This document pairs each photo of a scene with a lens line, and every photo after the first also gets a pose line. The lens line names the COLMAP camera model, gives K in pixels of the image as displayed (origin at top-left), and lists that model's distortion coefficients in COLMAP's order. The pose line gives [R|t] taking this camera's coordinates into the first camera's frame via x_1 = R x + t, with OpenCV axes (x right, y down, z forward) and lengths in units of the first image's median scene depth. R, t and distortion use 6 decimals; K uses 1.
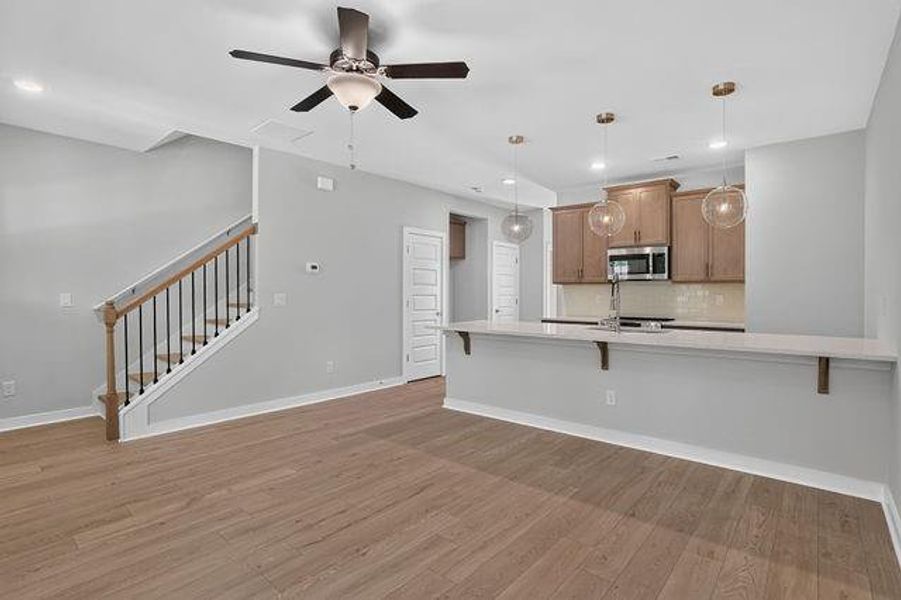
lens RADIAL K [[444.8, 0, 443.4], [0, 444.8, 300.4], [0, 0, 1]] dist [-0.070789, 0.034044]
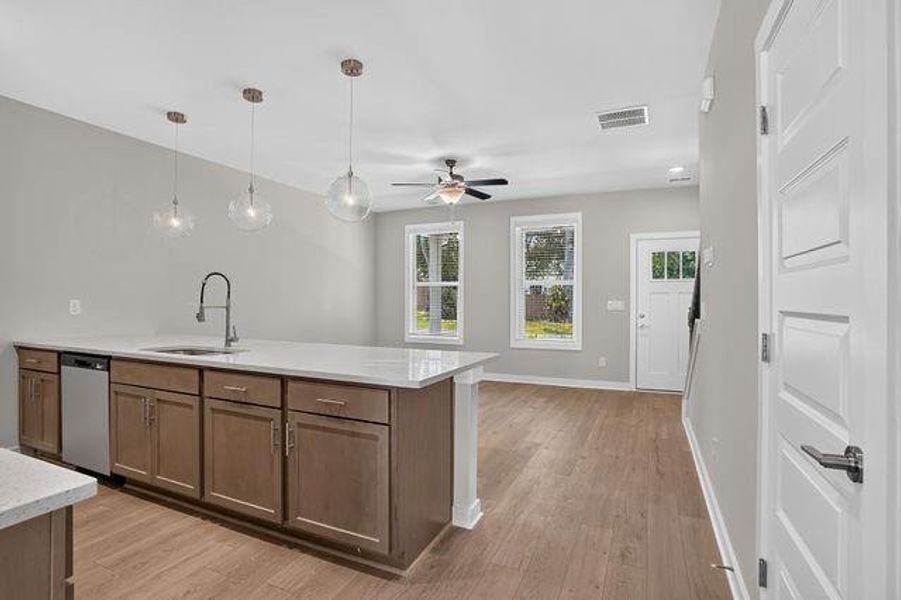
lens RADIAL K [[444.8, 0, 443.4], [0, 444.8, 300.4], [0, 0, 1]] dist [-0.070789, 0.034044]
pose [[-0.961866, -0.005101, -0.273472, 0.244307], [-0.010165, 0.999802, 0.017102, -0.030993], [0.273331, 0.019230, -0.961728, 1.960555]]
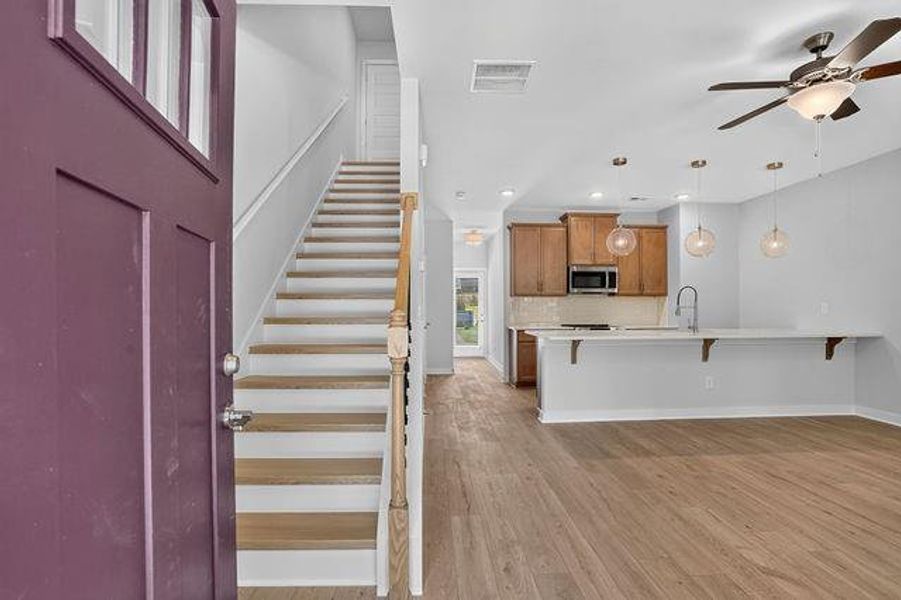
lens RADIAL K [[445.5, 0, 451.2], [0, 445.5, 310.8], [0, 0, 1]] dist [-0.070267, 0.034695]
pose [[0.721666, -0.005256, 0.692222, -1.045973], [0.015332, 0.999847, -0.008393, 0.010151], [-0.692072, 0.016670, 0.721636, 0.597621]]
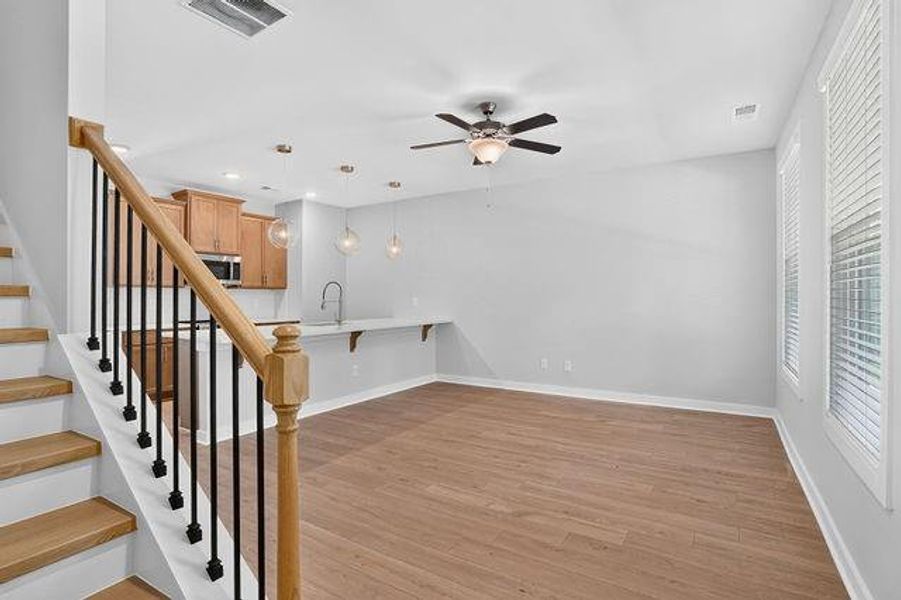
lens RADIAL K [[444.8, 0, 443.4], [0, 444.8, 300.4], [0, 0, 1]] dist [-0.070789, 0.034044]
pose [[-0.143630, -0.009035, 0.989590, -1.065409], [0.018794, 0.999753, 0.011856, -0.016430], [-0.989453, 0.020301, -0.143425, 0.918624]]
